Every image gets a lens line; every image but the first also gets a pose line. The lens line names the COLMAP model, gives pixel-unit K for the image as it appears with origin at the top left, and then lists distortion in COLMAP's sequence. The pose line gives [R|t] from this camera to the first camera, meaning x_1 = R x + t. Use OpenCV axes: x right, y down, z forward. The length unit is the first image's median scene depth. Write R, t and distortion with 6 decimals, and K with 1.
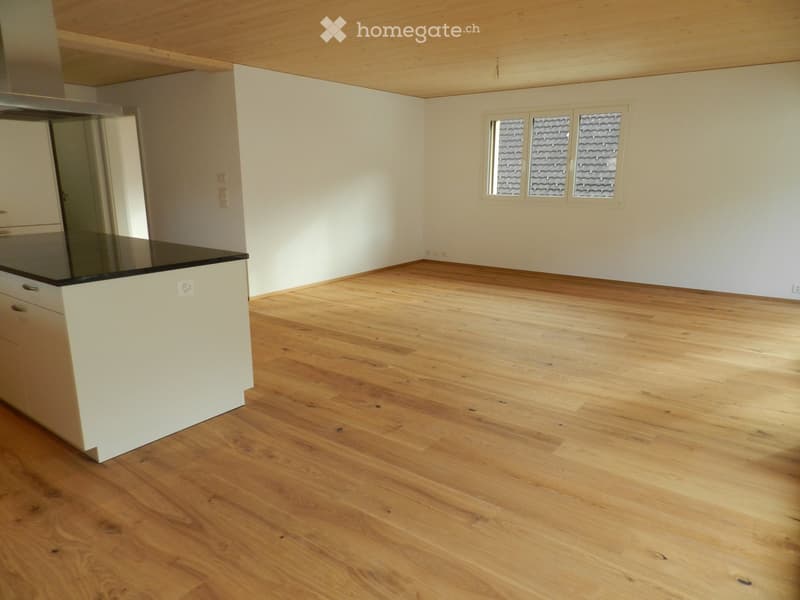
lens RADIAL K [[547.9, 0, 400.0], [0, 547.9, 300.0], [0, 0, 1]] dist [0.024599, -0.004934]
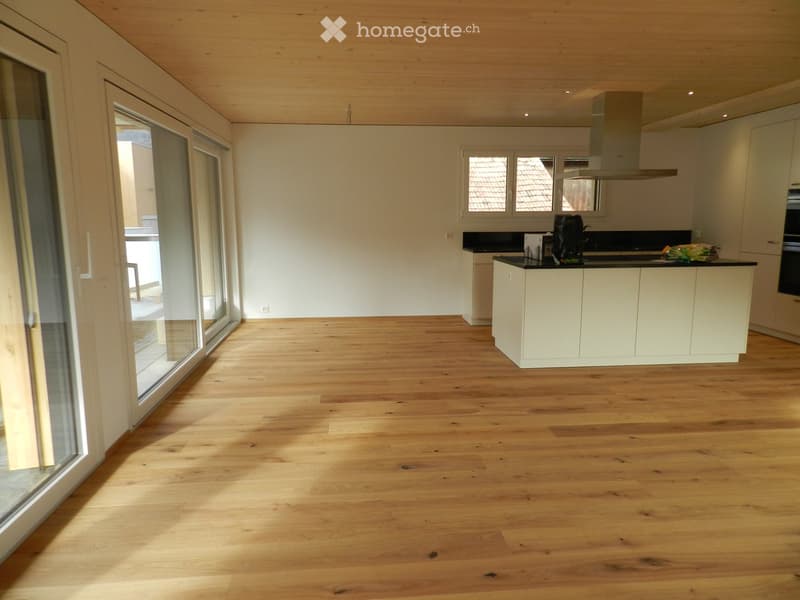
lens RADIAL K [[547.9, 0, 400.0], [0, 547.9, 300.0], [0, 0, 1]] dist [0.024599, -0.004934]
pose [[-0.737824, 0.108227, -0.666260, 0.859210], [-0.156674, 0.932645, 0.325002, -0.381093], [0.656558, 0.344180, -0.671172, 1.629293]]
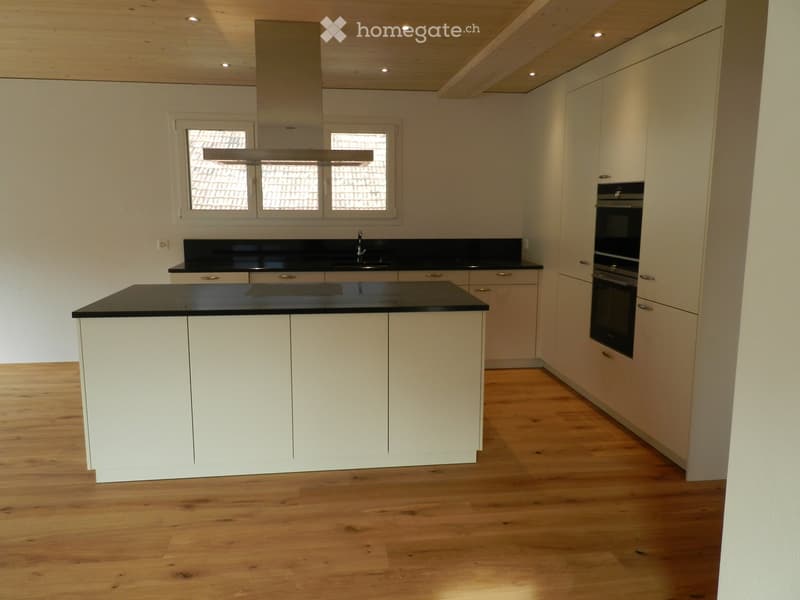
lens RADIAL K [[614.2, 0, 387.3], [0, 614.2, 297.1], [0, 0, 1]] dist [0.044247, -0.004424]
pose [[-0.723792, 0.103835, -0.682161, 0.018130], [-0.167828, 0.932434, 0.320001, -0.444383], [0.669297, 0.346100, -0.657462, 1.762317]]
